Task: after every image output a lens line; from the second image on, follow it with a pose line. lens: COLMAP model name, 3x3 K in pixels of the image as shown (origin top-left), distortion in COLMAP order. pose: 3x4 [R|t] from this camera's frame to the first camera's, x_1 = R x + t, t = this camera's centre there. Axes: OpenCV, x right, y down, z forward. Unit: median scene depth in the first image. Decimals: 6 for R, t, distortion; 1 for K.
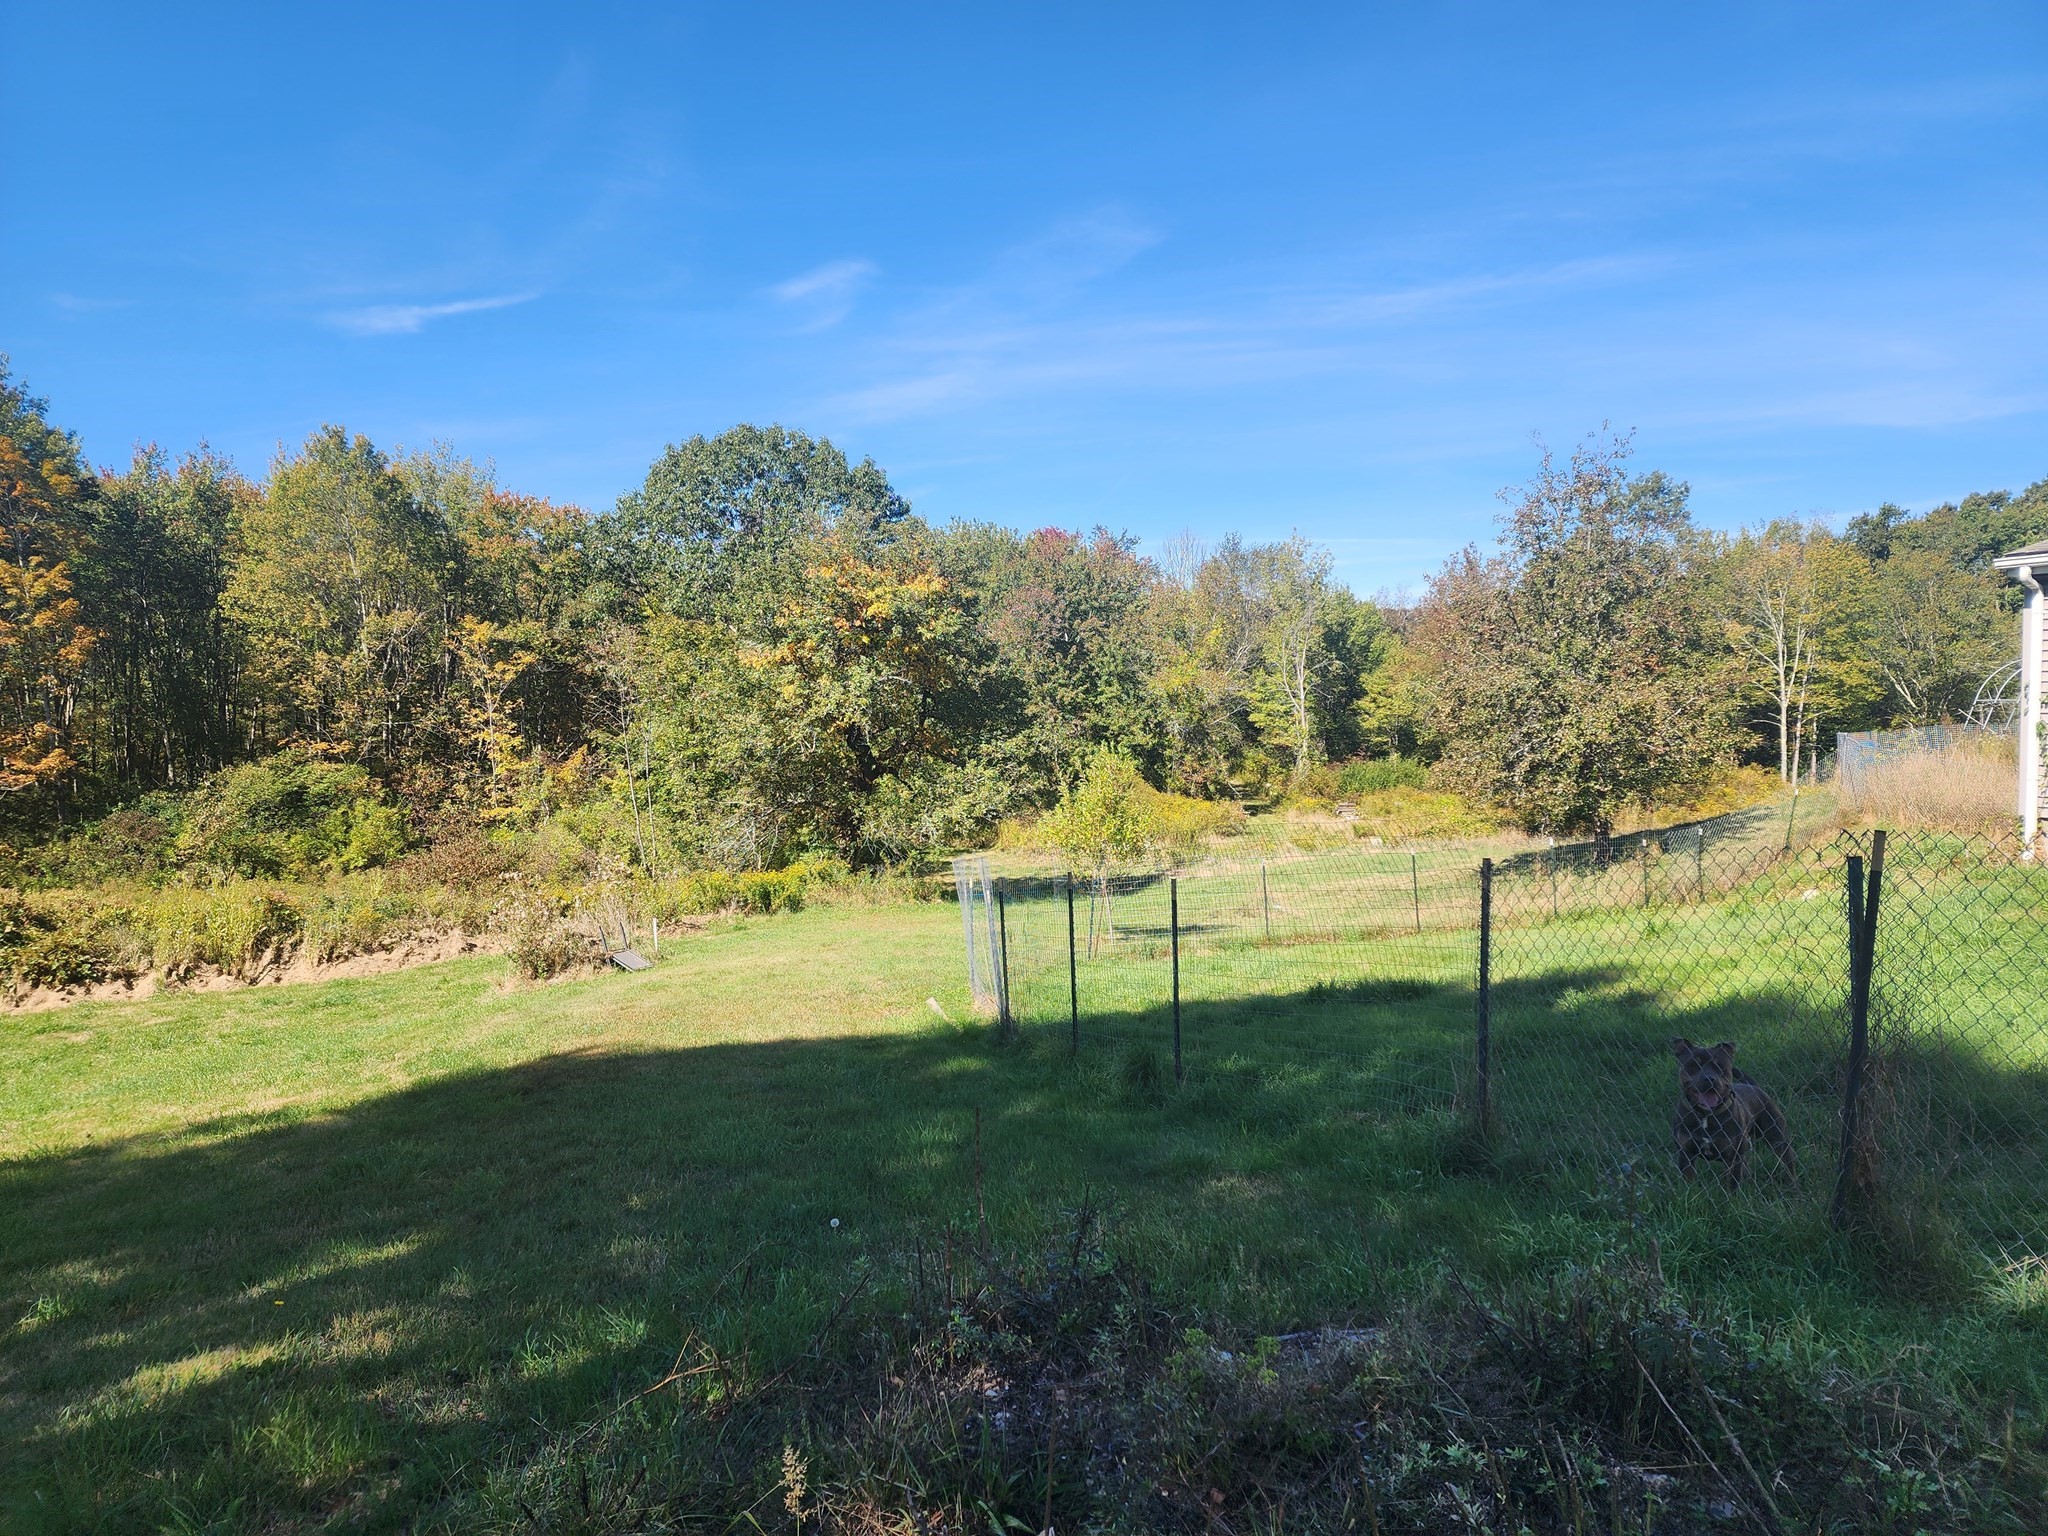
lens RADIAL K [[1366.7, 0, 1027.1], [0, 1366.7, 762.7], [0, 0, 1]] dist [0.095575, -0.100748]
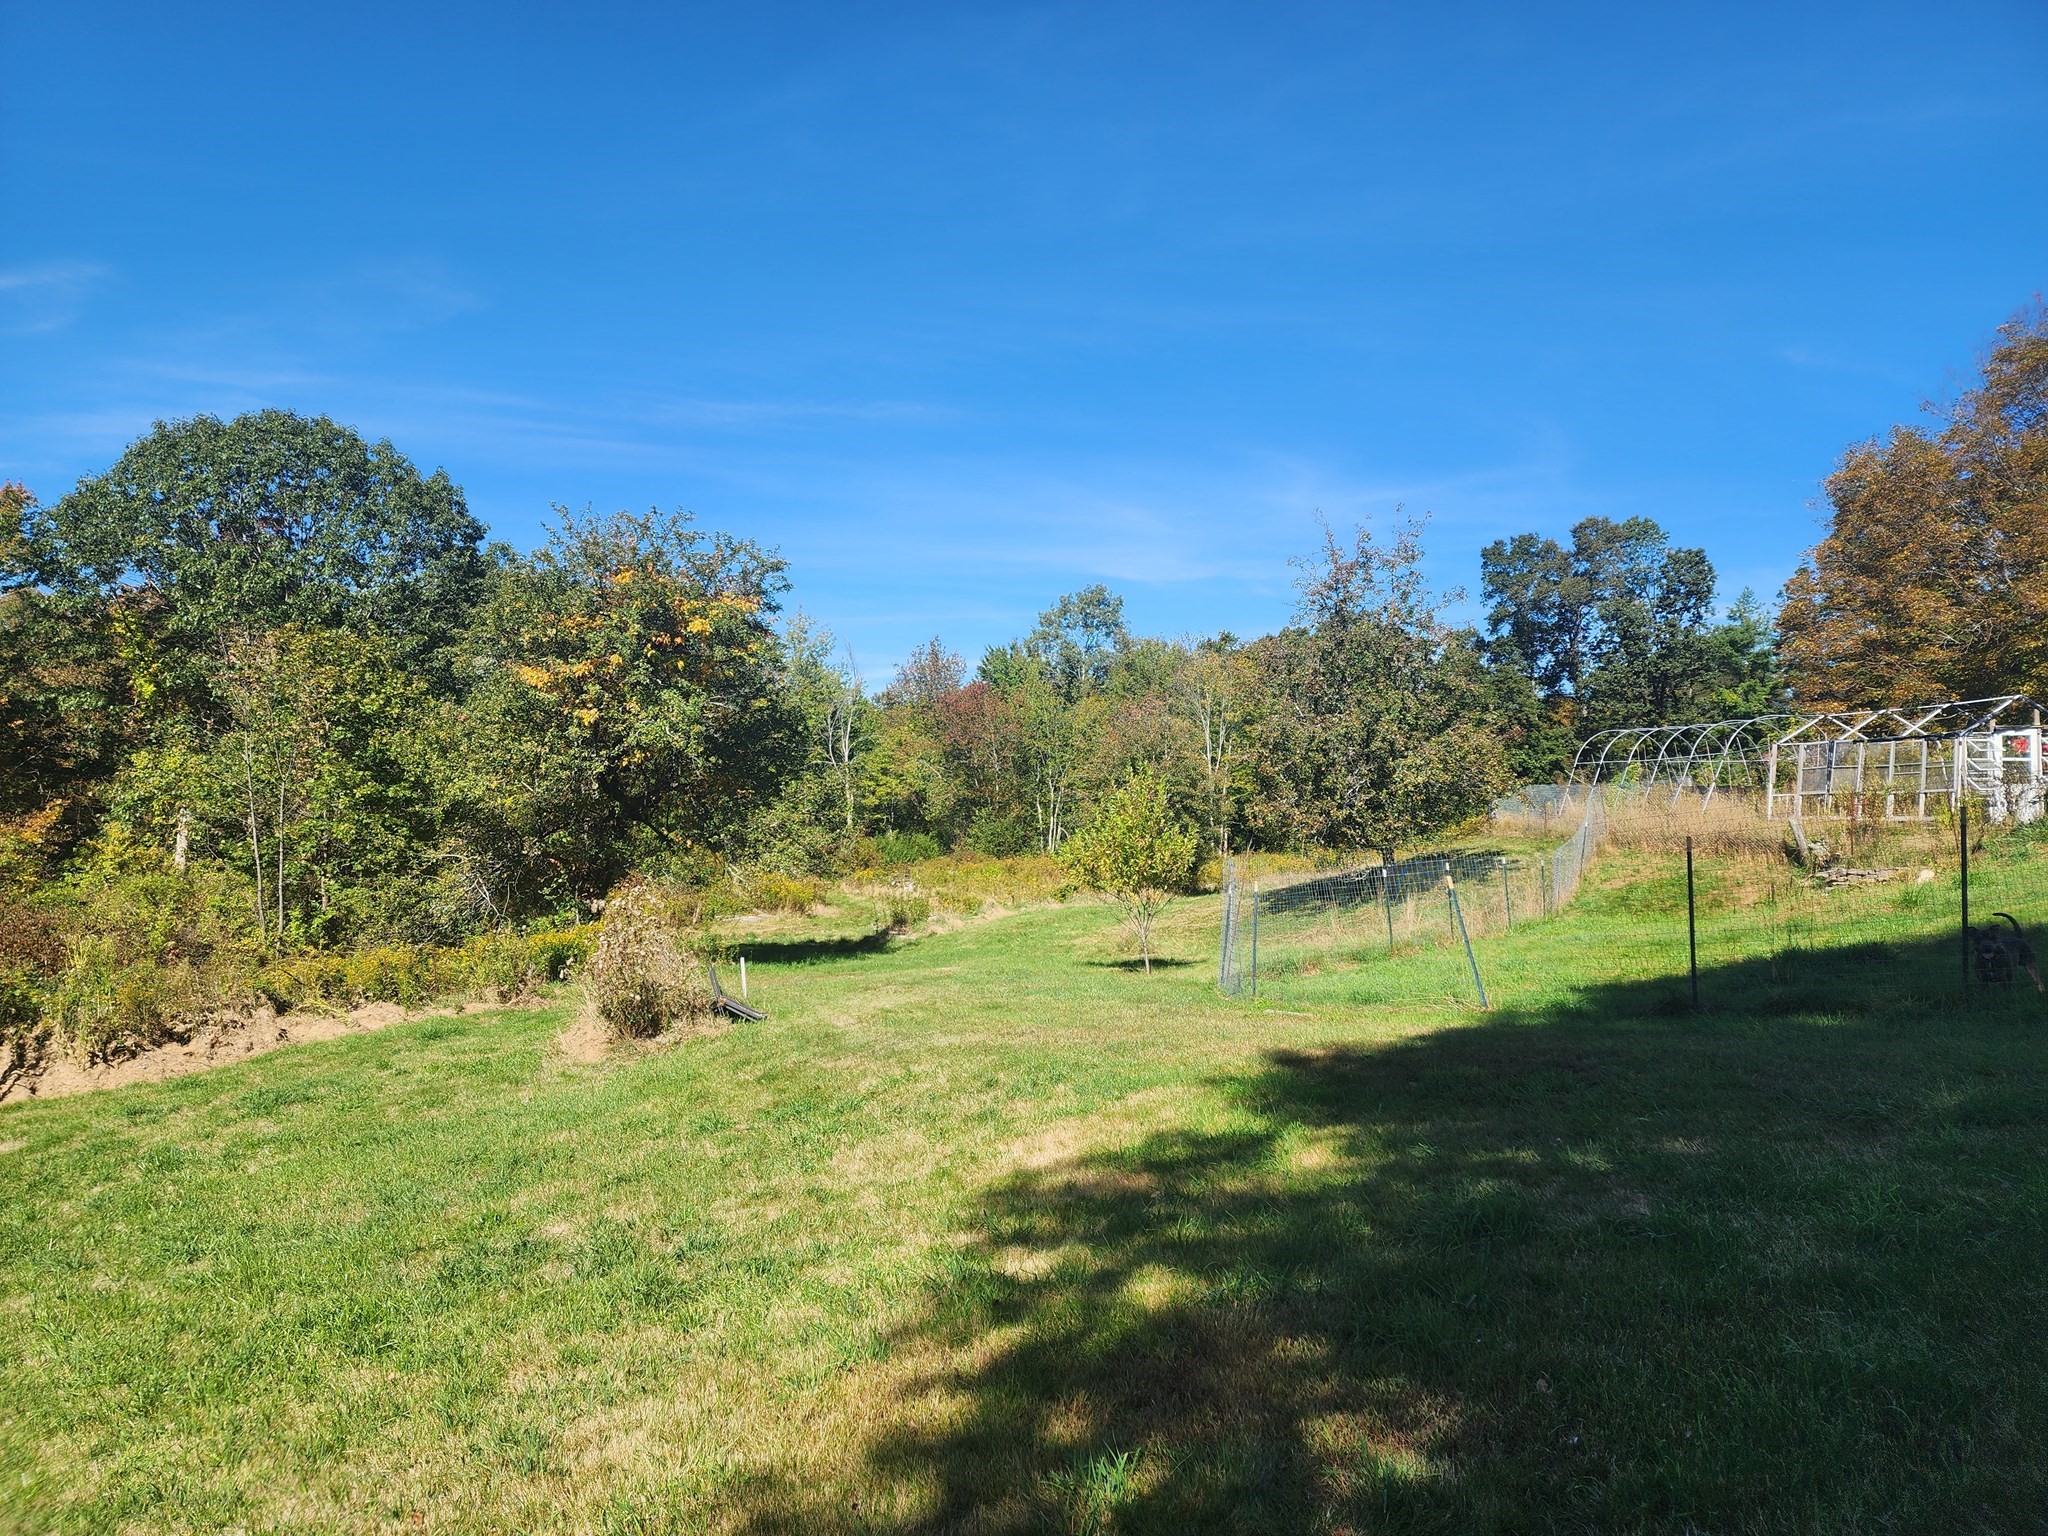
lens RADIAL K [[1366.7, 0, 1027.1], [0, 1366.7, 762.7], [0, 0, 1]] dist [0.095575, -0.100748]
pose [[0.880879, 0.028785, 0.472465, -0.237726], [0.004391, 0.997609, -0.068966, 0.025502], [-0.473320, 0.062825, 0.878647, 0.094479]]
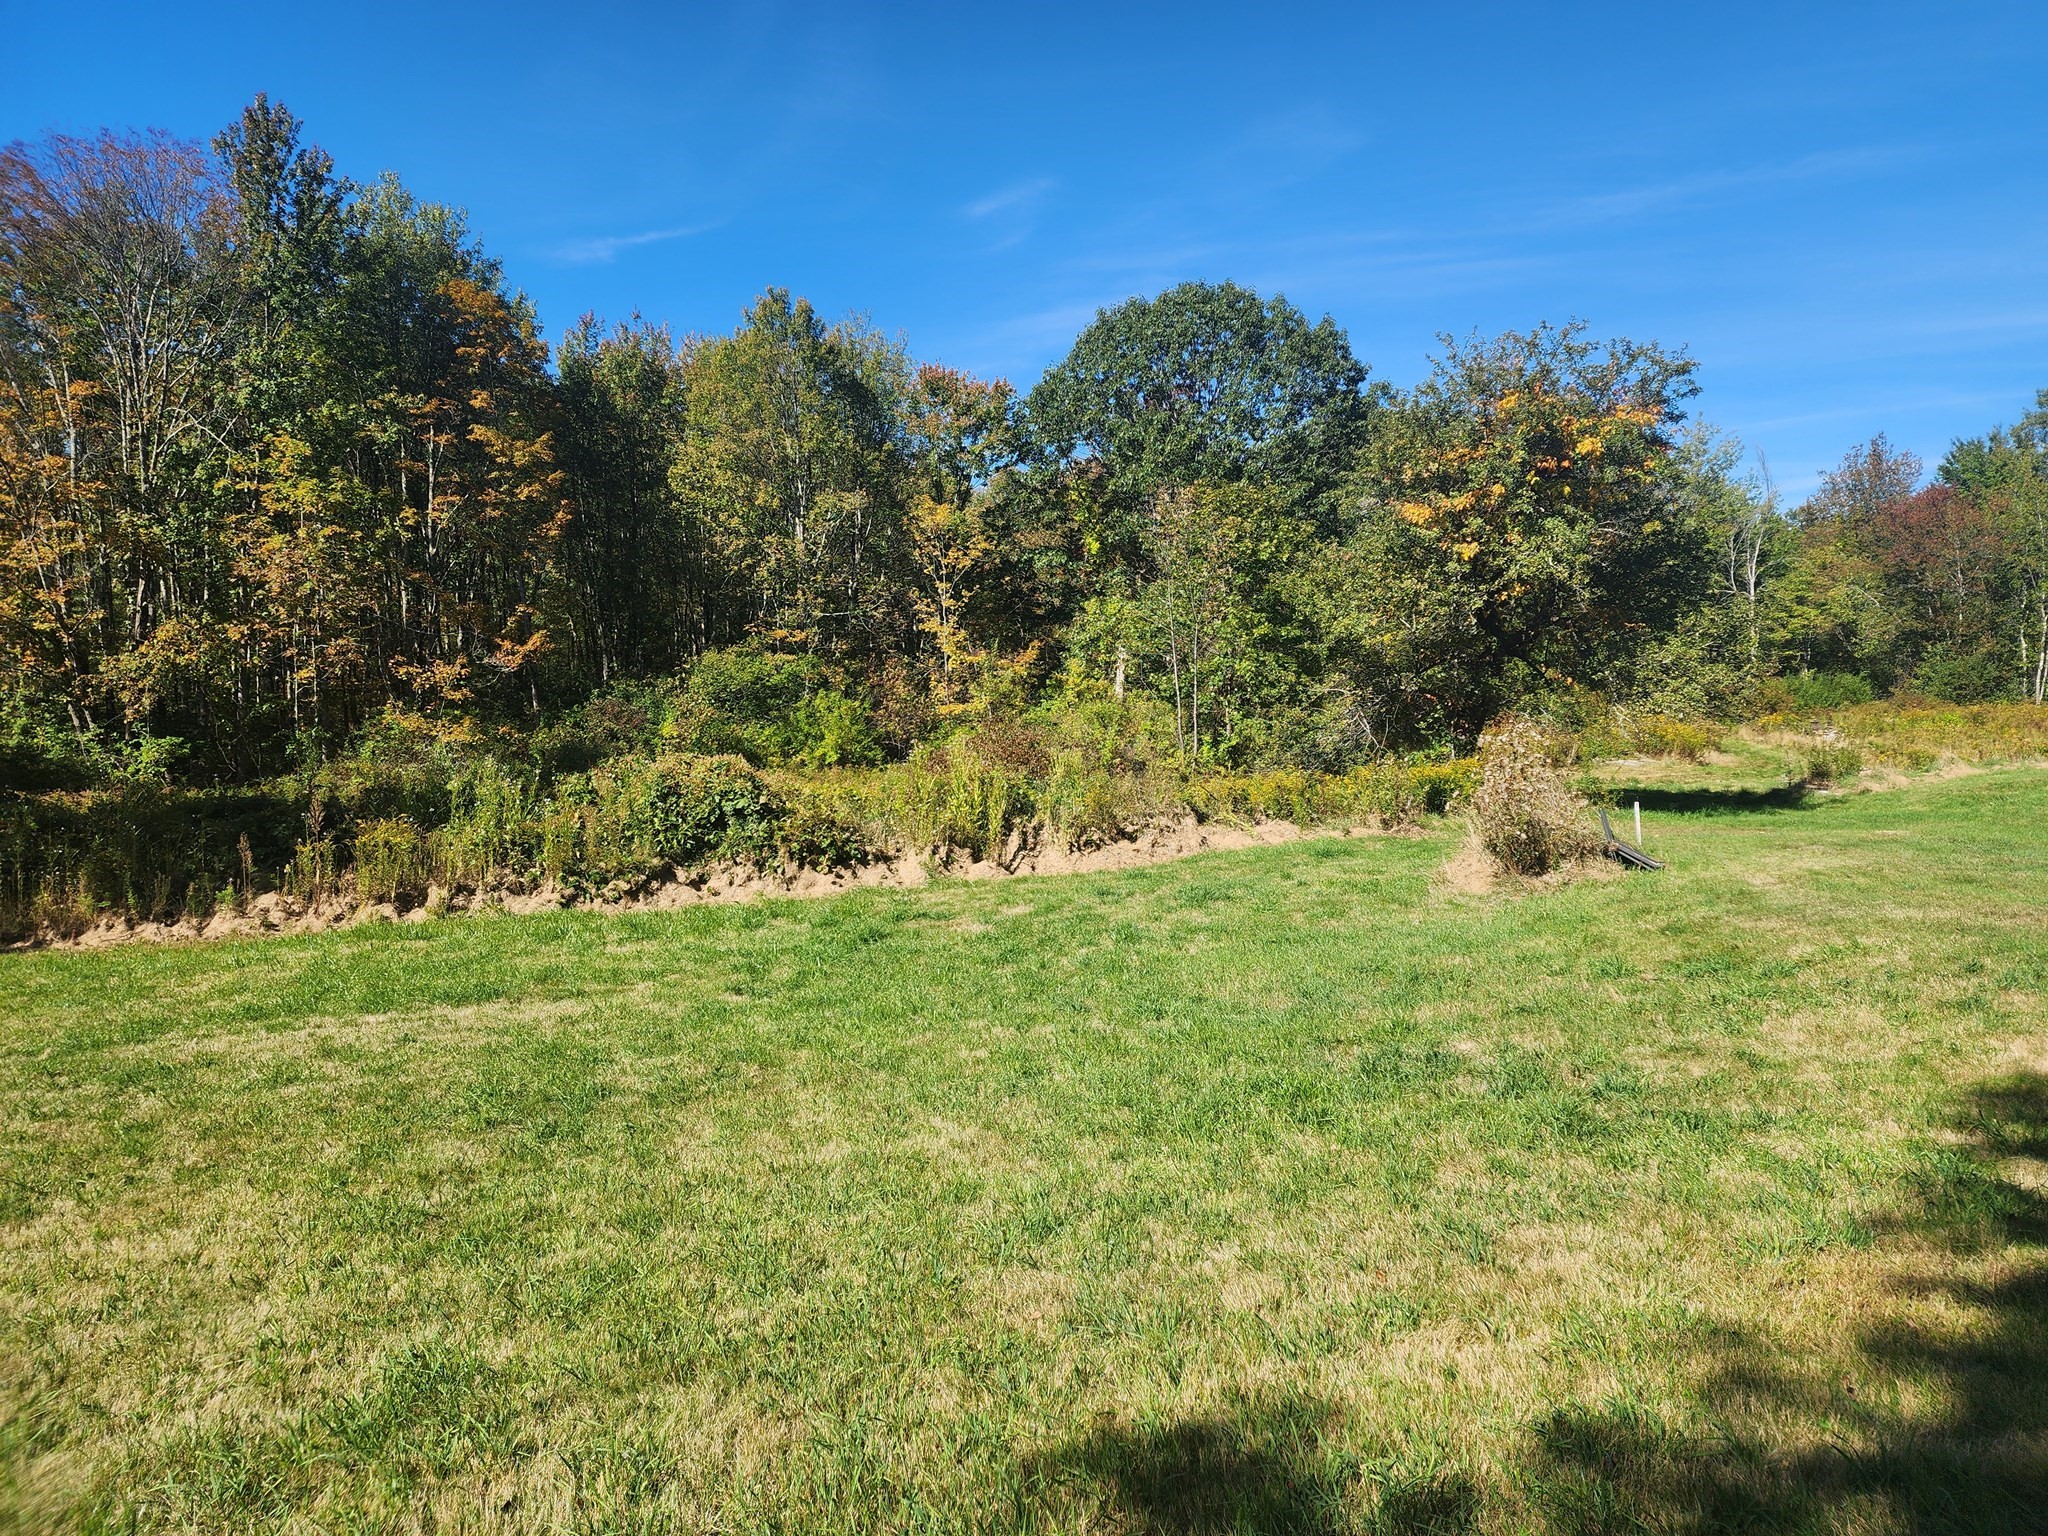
lens RADIAL K [[1366.7, 0, 1027.1], [0, 1366.7, 762.7], [0, 0, 1]] dist [0.095575, -0.100748]
pose [[0.993357, 0.018703, -0.113547, -0.242236], [-0.012955, 0.998607, 0.051150, 0.026313], [0.114346, -0.049339, 0.992215, 0.095811]]
